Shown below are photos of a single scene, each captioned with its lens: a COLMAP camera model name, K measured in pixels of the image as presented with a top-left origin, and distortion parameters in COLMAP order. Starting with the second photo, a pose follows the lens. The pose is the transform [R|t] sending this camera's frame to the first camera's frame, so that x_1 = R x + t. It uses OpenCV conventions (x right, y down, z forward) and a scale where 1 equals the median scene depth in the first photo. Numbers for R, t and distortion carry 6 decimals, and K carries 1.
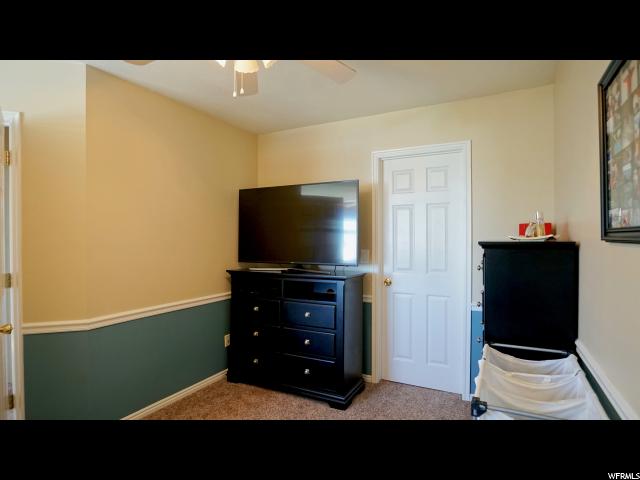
lens RADIAL K [[347.2, 0, 320.8], [0, 347.2, 241.1], [0, 0, 1]] dist [-0.015848, 0.000355]
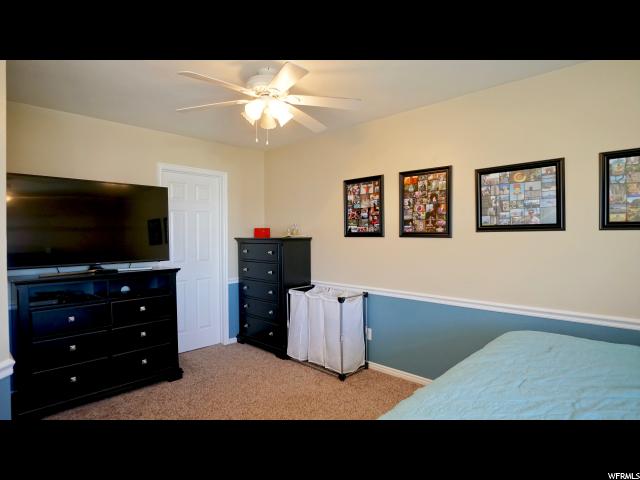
lens RADIAL K [[347.2, 0, 321.3], [0, 347.2, 239.2], [0, 0, 1]] dist [-0.015848, 0.000355]
pose [[0.282743, -0.002940, 0.959191, -0.895711], [0.012610, 0.999920, -0.000652, 0.007327], [-0.959113, 0.012280, 0.282757, 0.172007]]
